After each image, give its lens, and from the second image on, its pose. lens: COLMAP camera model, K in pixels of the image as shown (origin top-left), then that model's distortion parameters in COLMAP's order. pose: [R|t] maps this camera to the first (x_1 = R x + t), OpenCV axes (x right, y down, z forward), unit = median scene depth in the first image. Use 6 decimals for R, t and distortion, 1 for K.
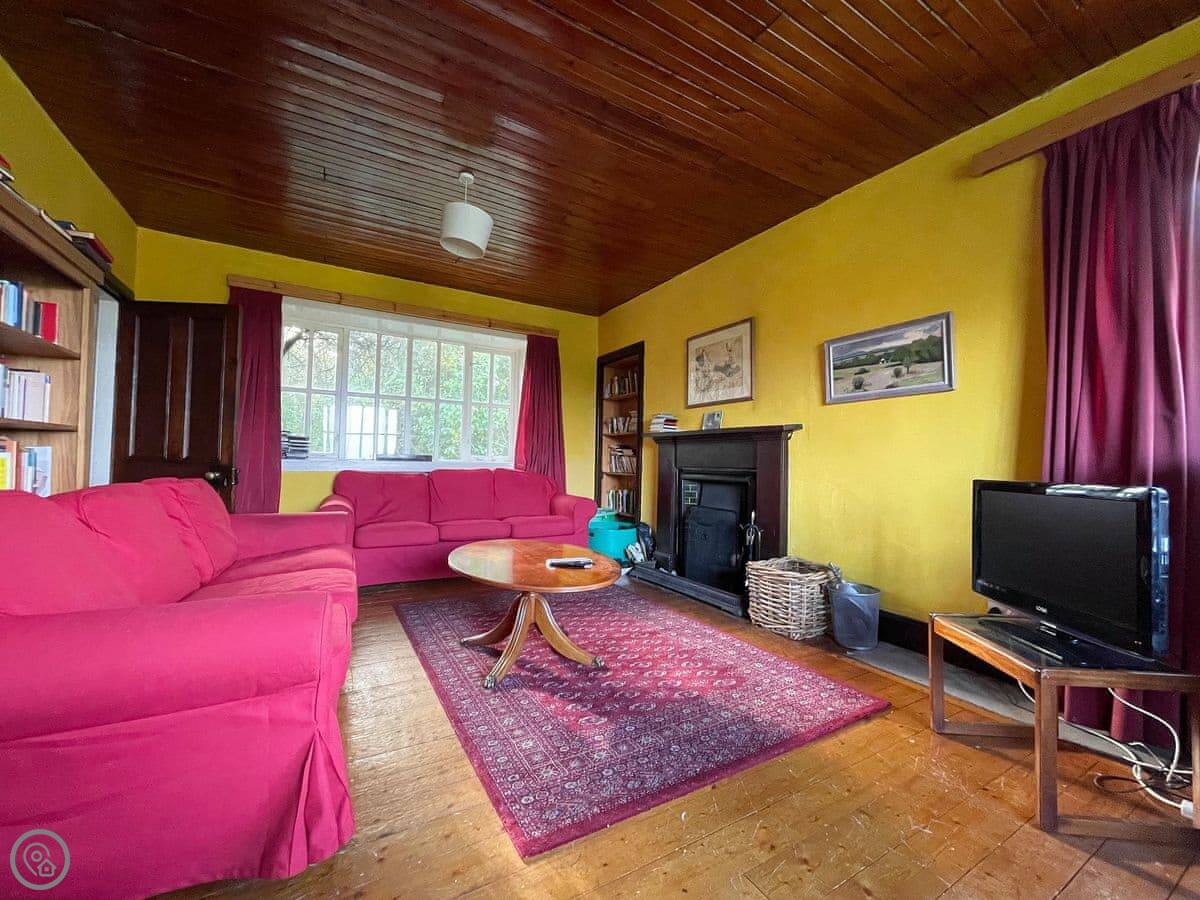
lens RADIAL K [[483.2, 0, 600.0], [0, 483.2, 450.0], [0, 0, 1]] dist [-0.000208, -0.000619]
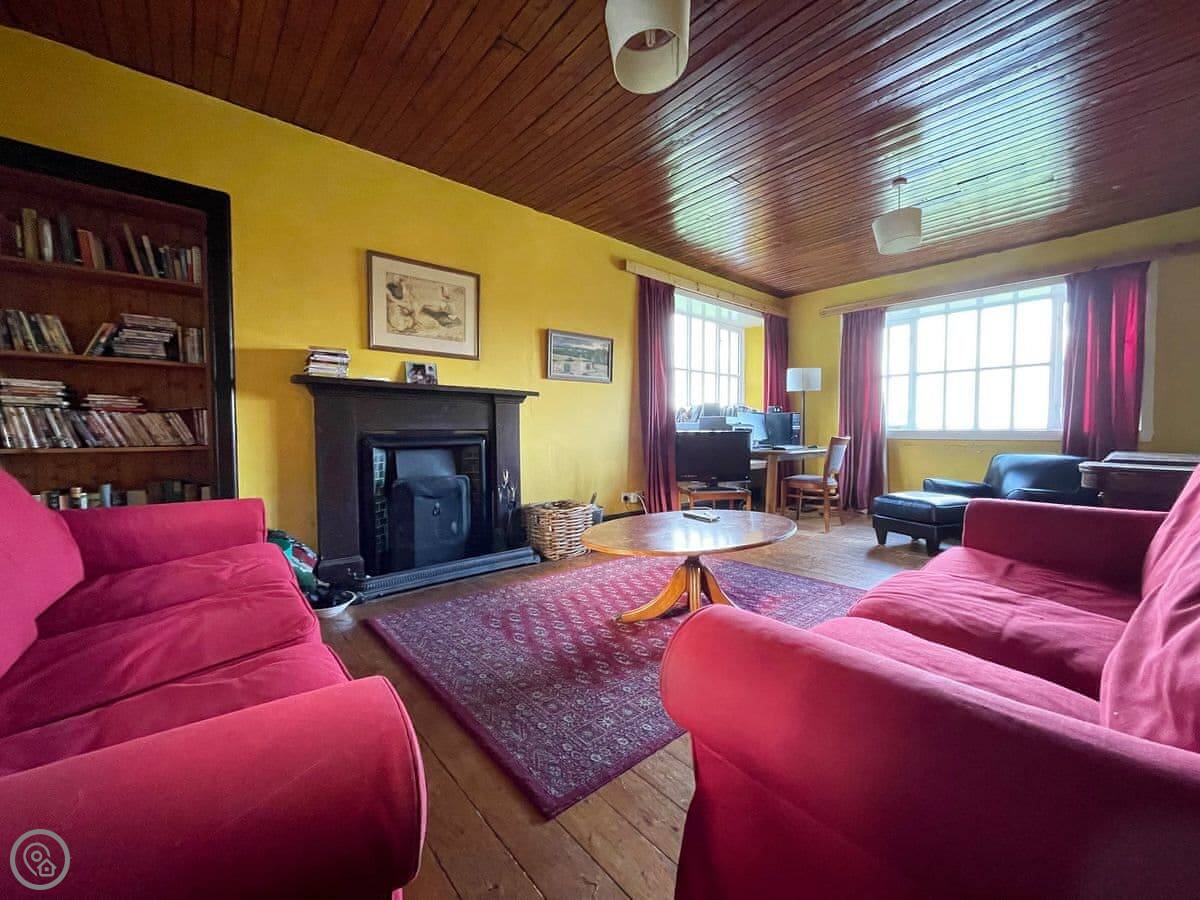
lens RADIAL K [[483.2, 0, 600.0], [0, 483.2, 450.0], [0, 0, 1]] dist [-0.000208, -0.000619]
pose [[-0.191824, -0.061743, 0.979485, -0.737531], [-0.029133, 0.997938, 0.057201, 0.016183], [-0.980997, -0.017563, -0.193228, 0.980173]]
